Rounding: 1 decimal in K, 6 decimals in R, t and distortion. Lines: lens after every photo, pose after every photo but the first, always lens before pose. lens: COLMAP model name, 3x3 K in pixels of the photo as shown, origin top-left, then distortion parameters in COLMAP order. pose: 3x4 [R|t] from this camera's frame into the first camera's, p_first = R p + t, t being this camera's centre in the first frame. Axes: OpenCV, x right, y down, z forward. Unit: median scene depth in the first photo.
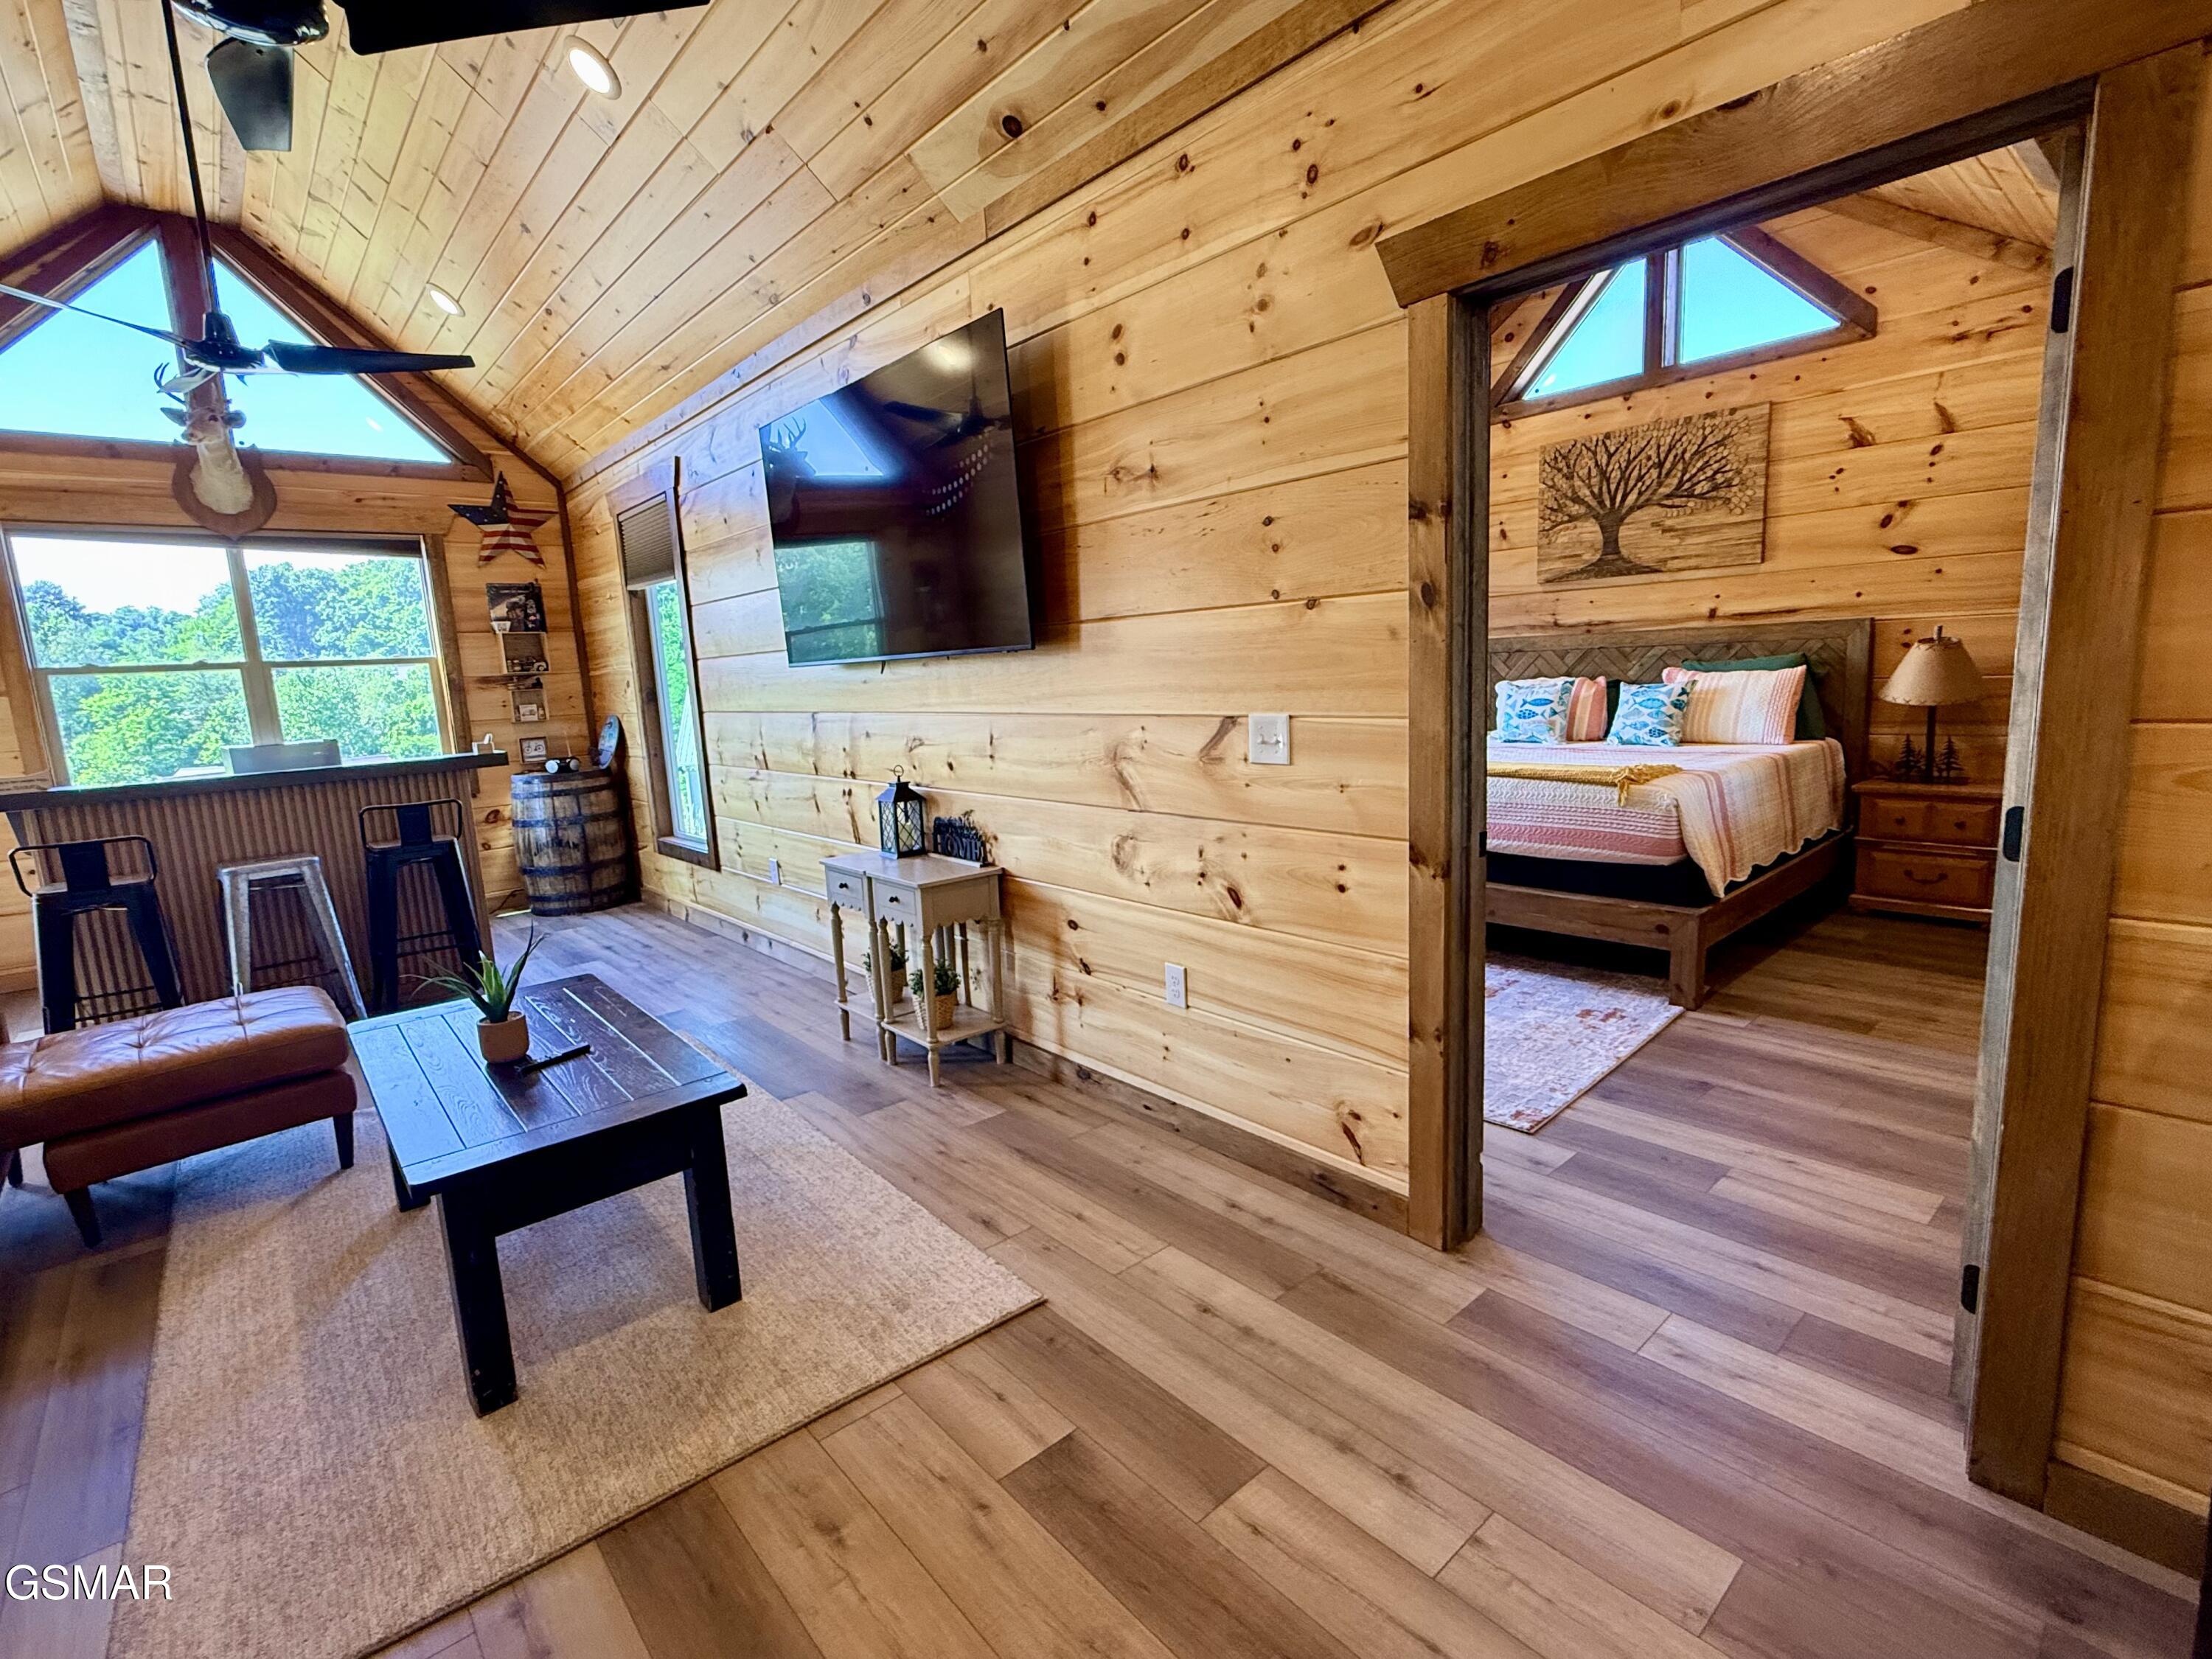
lens RADIAL K [[1032.7, 0, 1105.4], [0, 1032.7, 829.4], [0, 0, 1]] dist [0.000325, 0.000284]
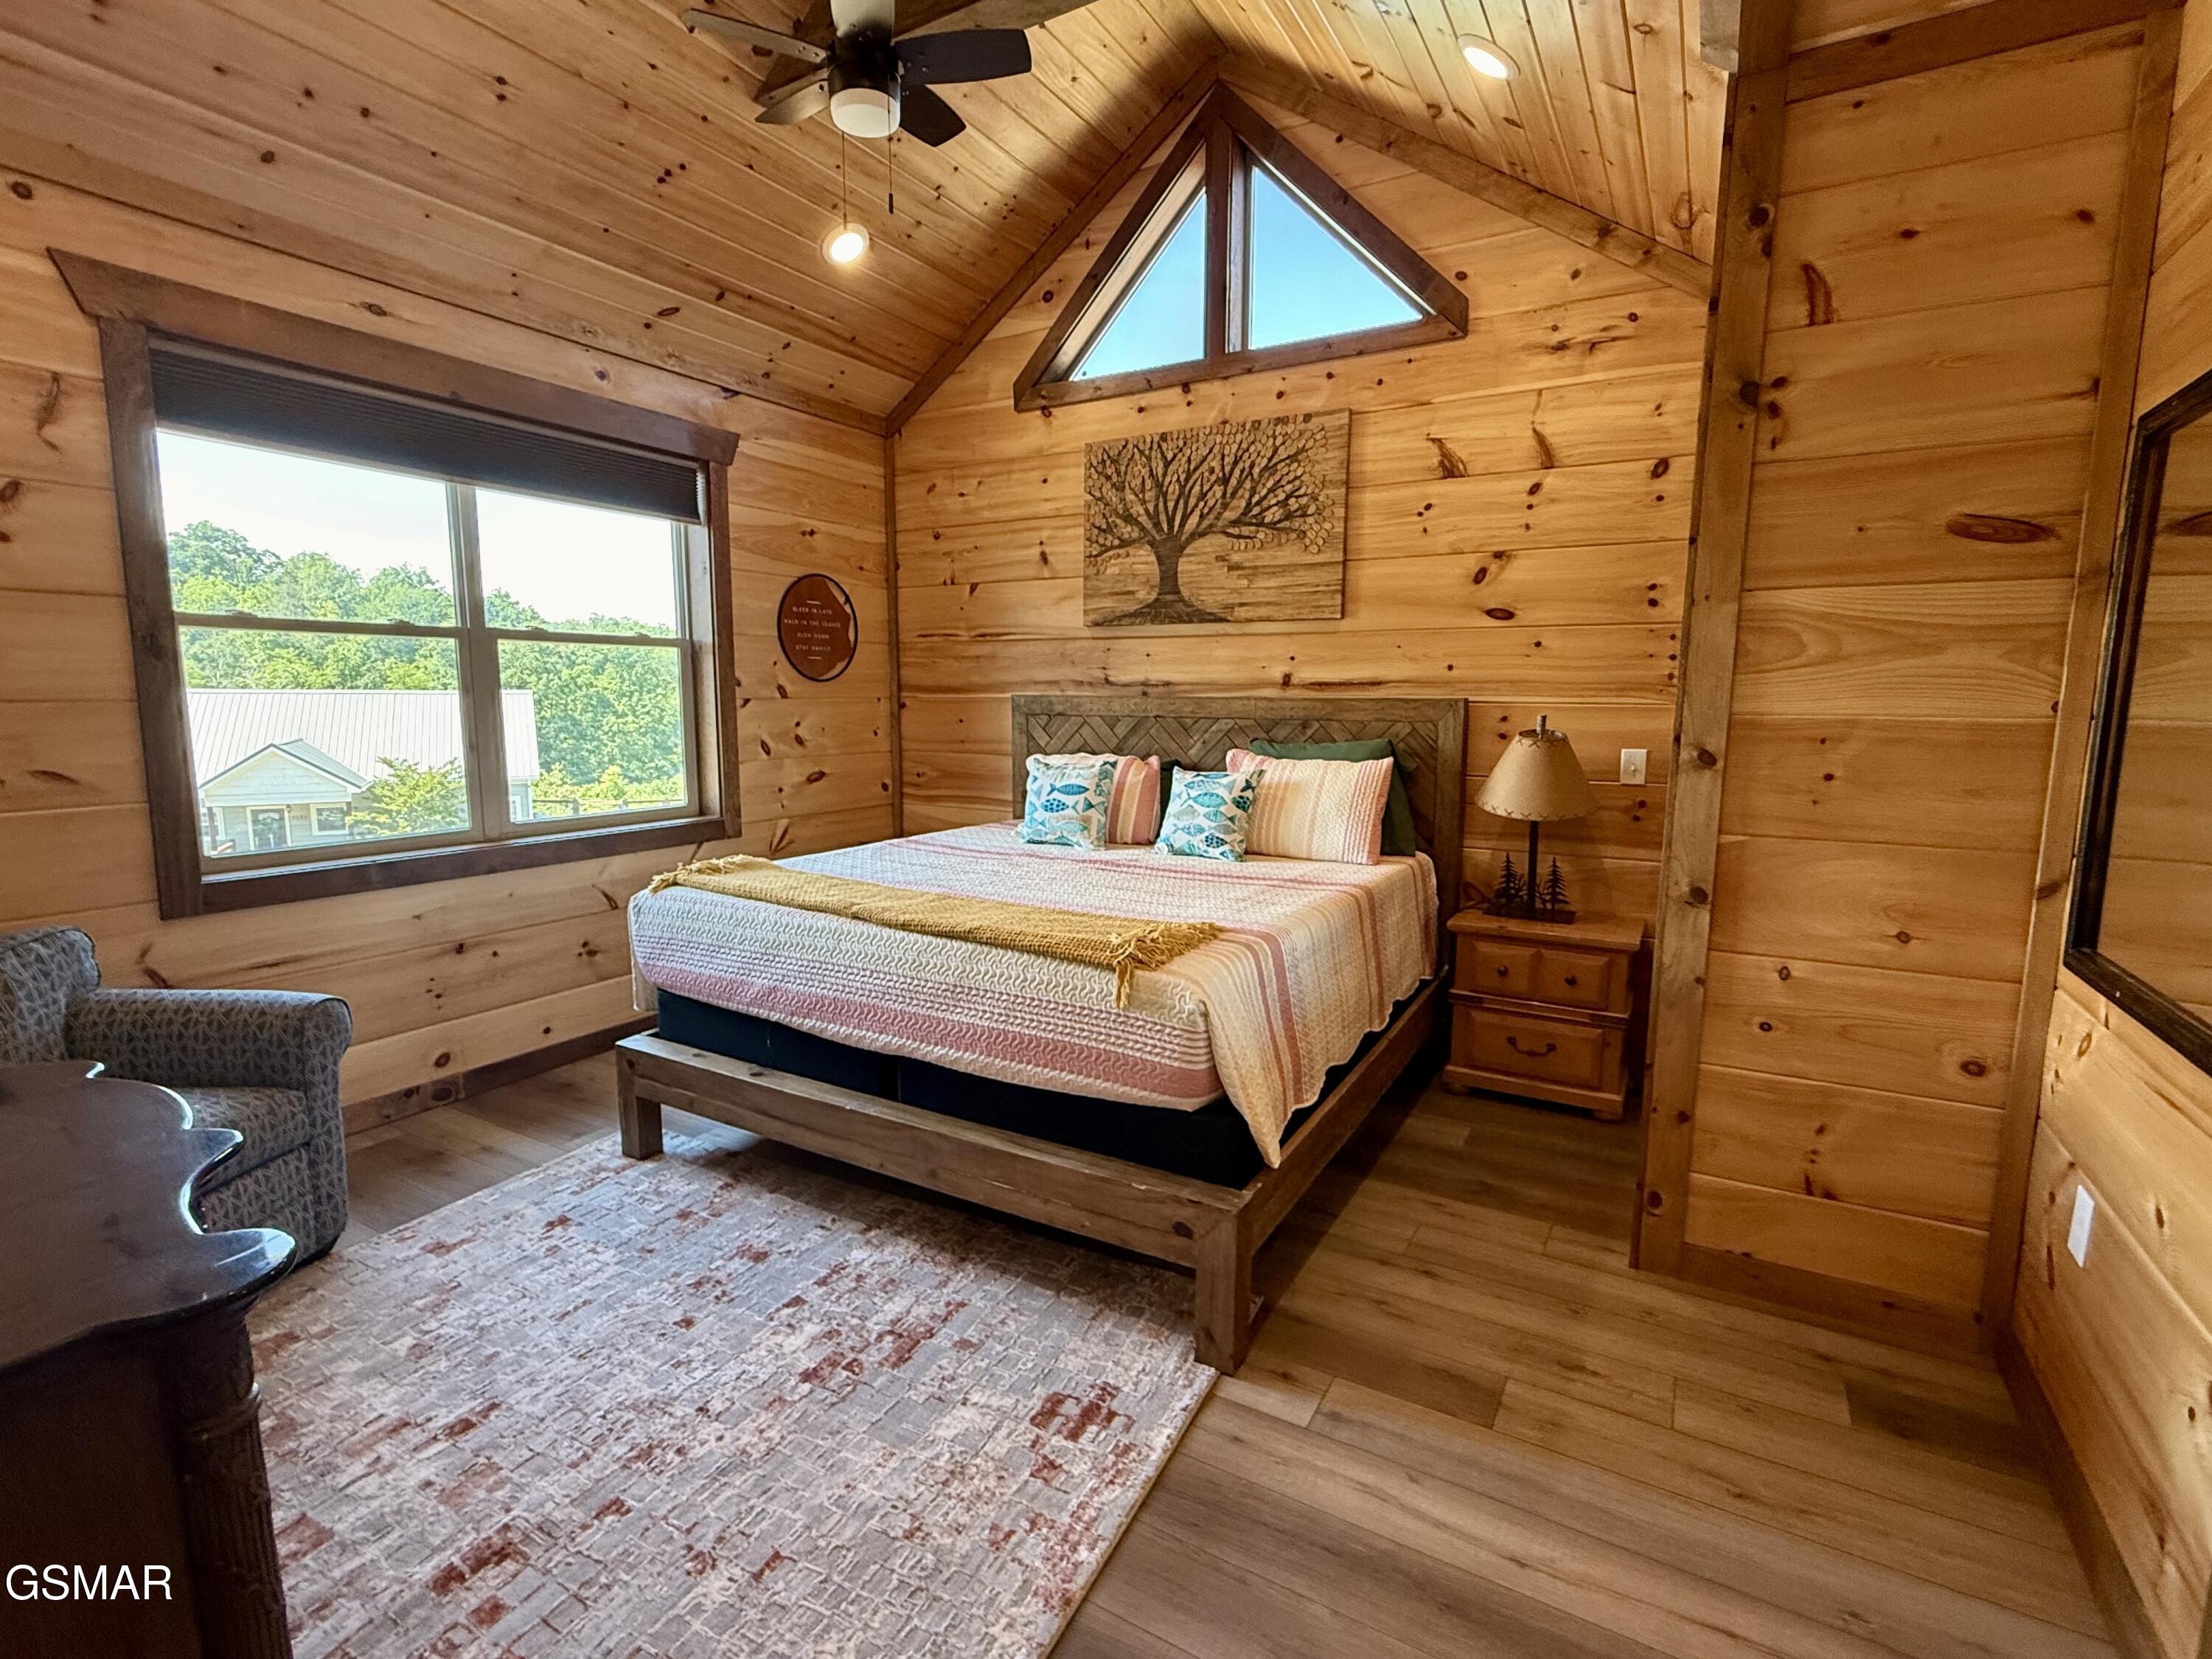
lens RADIAL K [[1032.7, 0, 1106.3], [0, 1032.7, 829.5], [0, 0, 1]] dist [0.000325, 0.000284]
pose [[0.946356, 0.013401, 0.322849, 0.244518], [-0.002136, 0.999377, -0.035221, -0.080862], [-0.323120, 0.032642, 0.945795, 0.366679]]
